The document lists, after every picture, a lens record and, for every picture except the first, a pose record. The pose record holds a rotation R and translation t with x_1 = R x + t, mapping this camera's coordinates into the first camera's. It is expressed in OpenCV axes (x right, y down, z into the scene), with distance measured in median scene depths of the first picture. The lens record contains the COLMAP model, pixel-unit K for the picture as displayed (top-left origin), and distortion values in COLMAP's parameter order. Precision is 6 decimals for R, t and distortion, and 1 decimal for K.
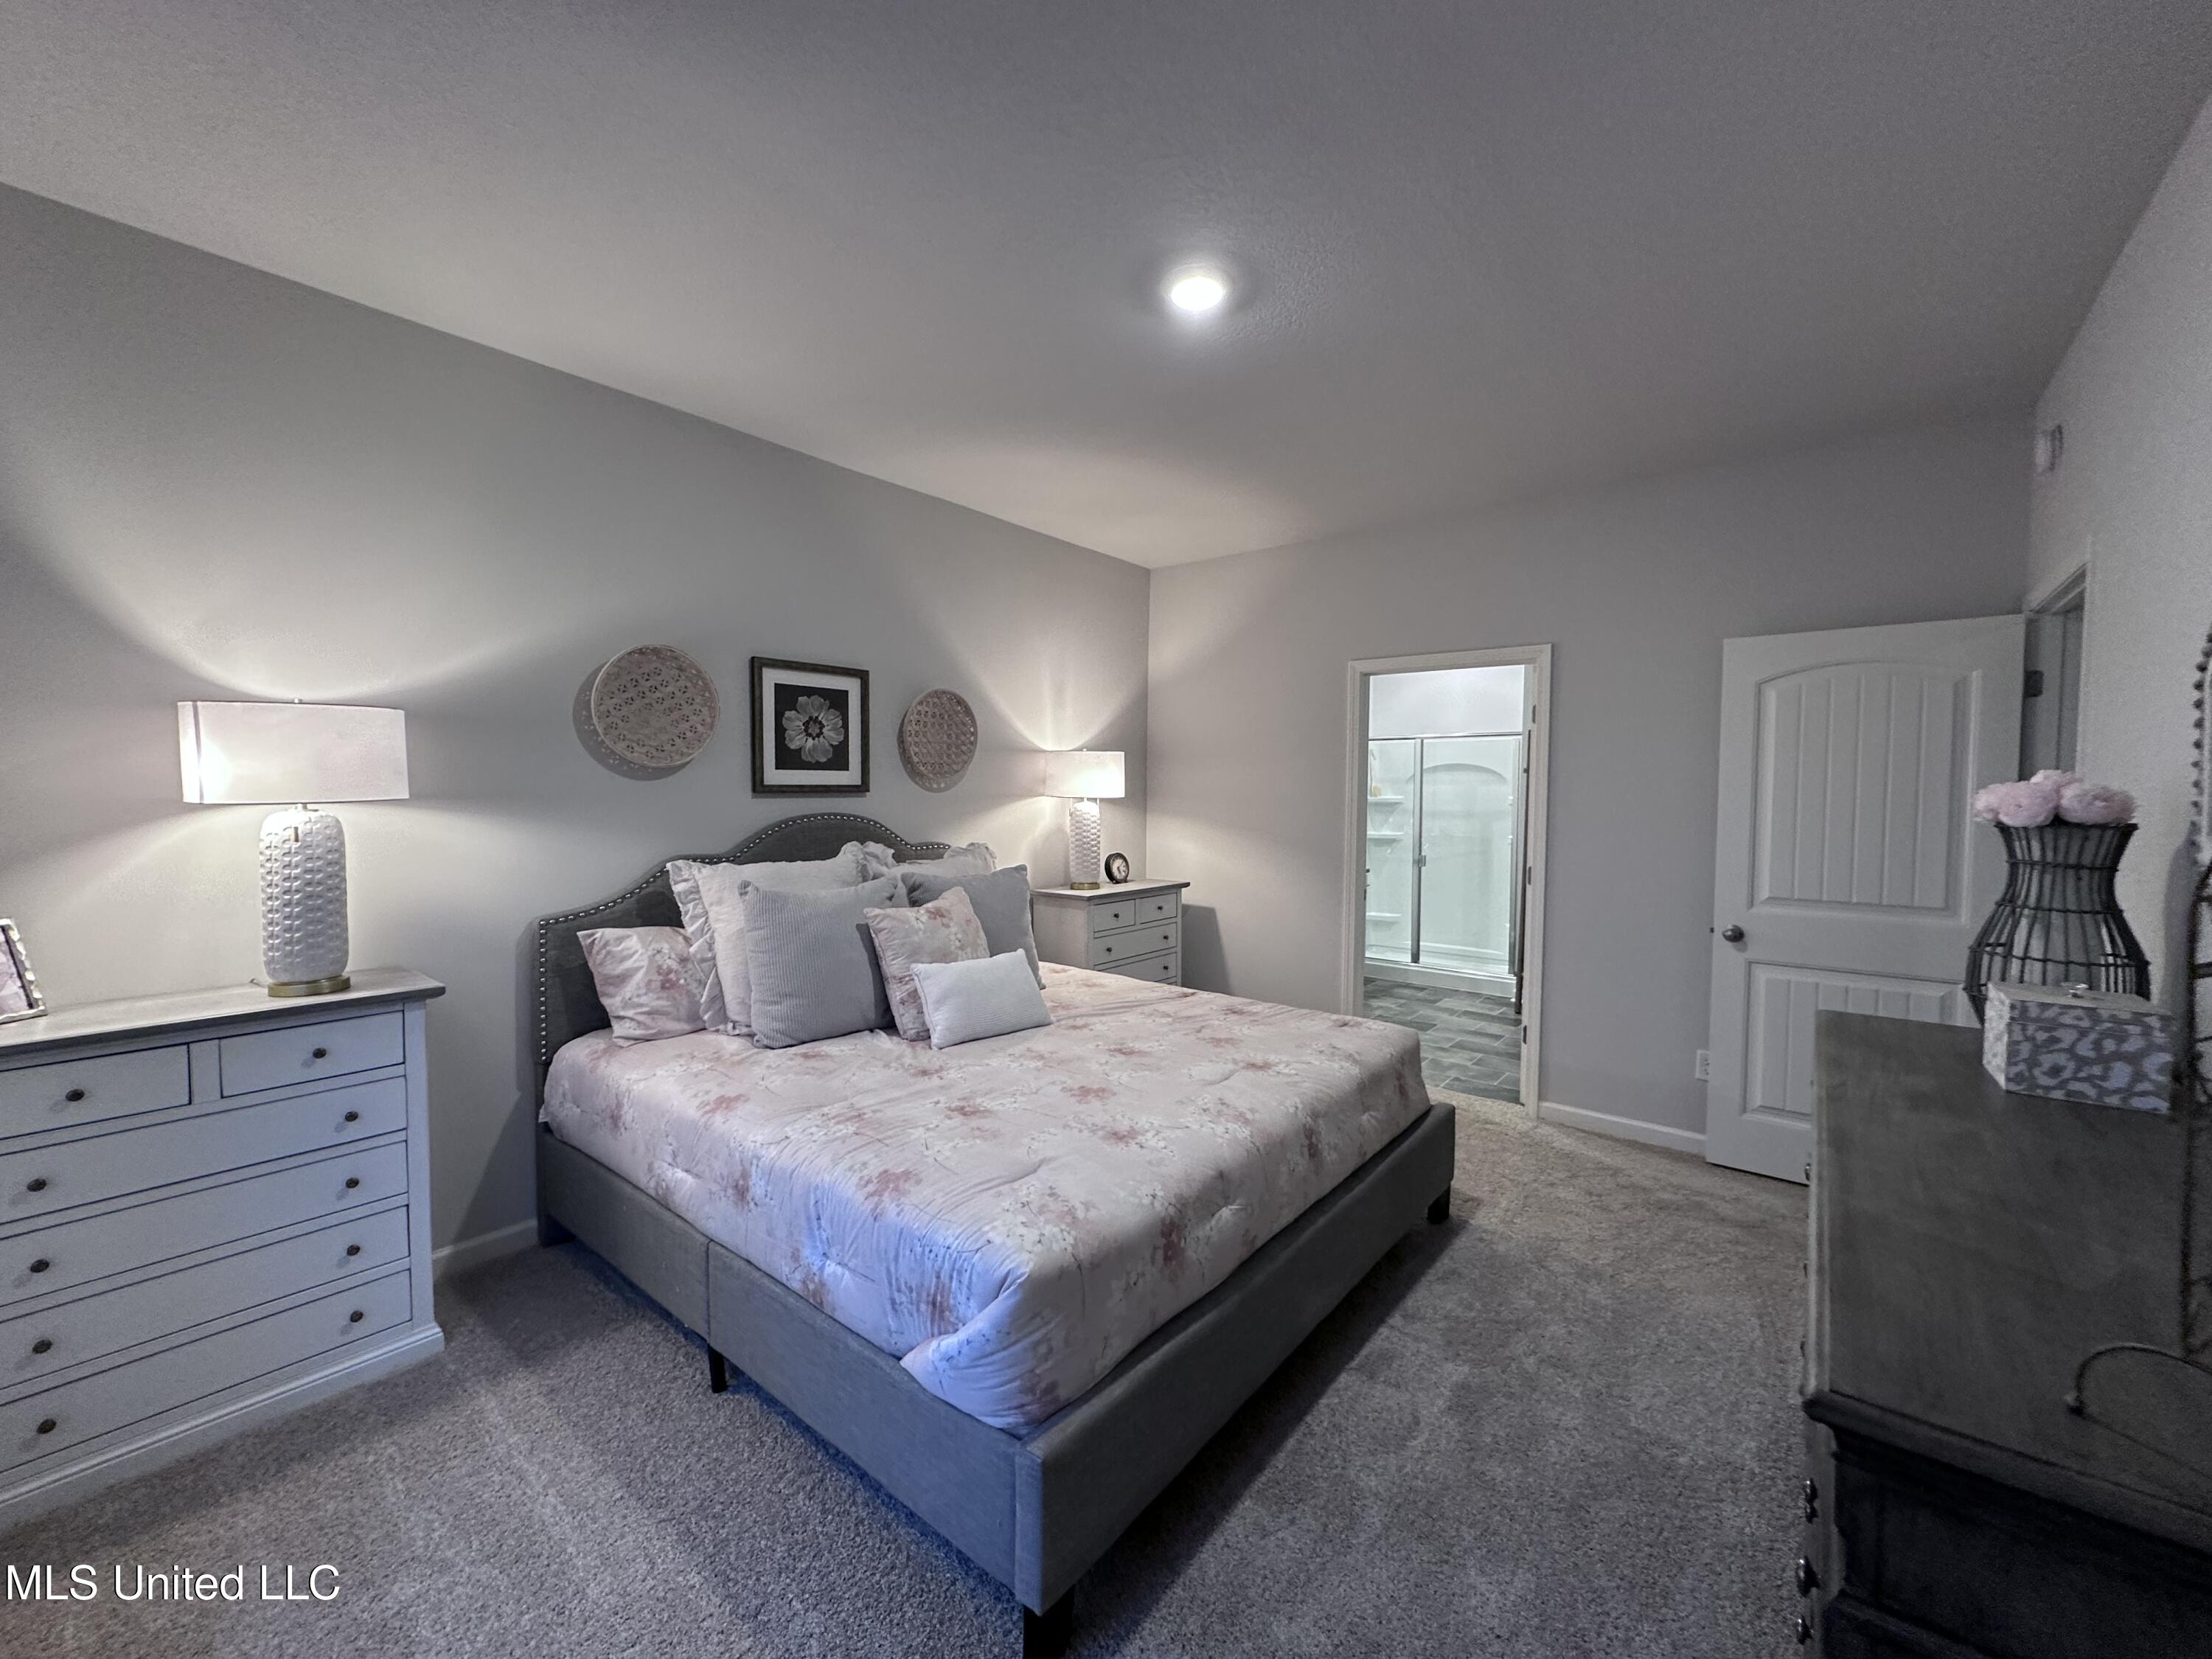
lens RADIAL K [[882.4, 0, 1106.0], [0, 882.4, 829.5], [0, 0, 1]] dist [0.002745, 0.000073]
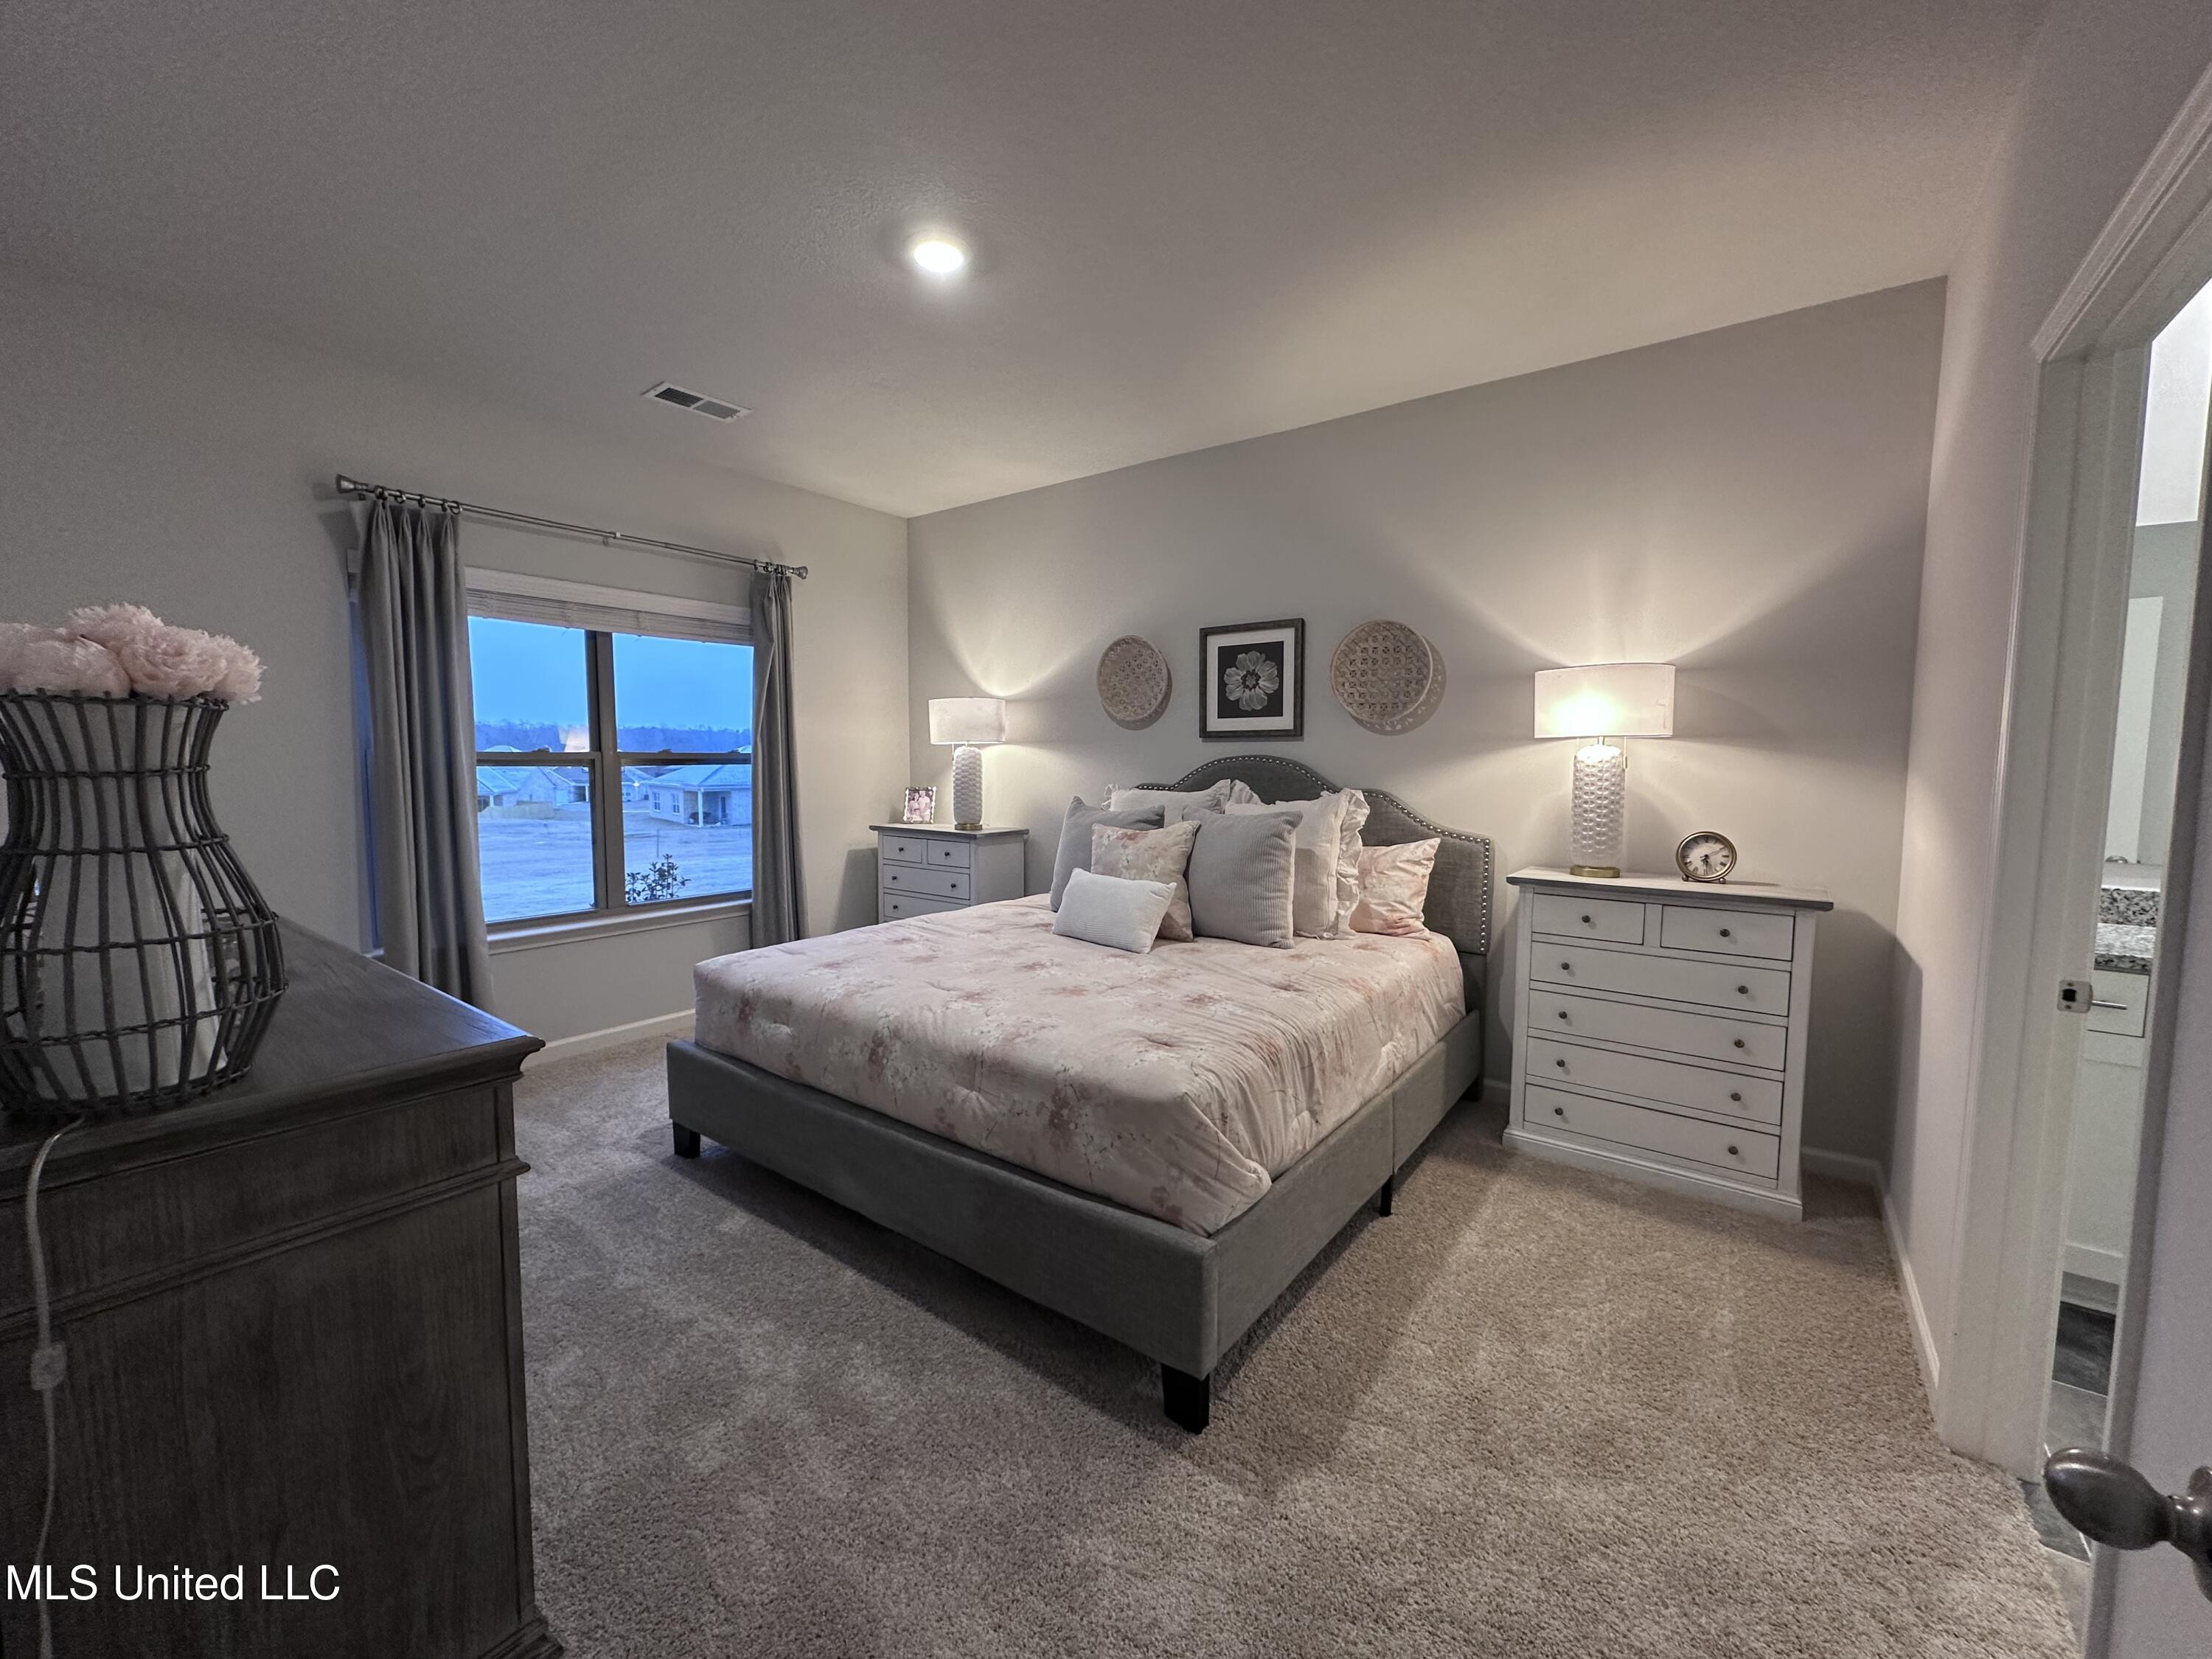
lens RADIAL K [[882.4, 0, 1106.0], [0, 882.4, 829.5], [0, 0, 1]] dist [0.002745, 0.000073]
pose [[0.036772, 0.078275, -0.996253, 0.818621], [-0.048562, 0.995890, 0.076454, -0.001290], [0.998143, 0.045569, 0.040422, 0.783737]]
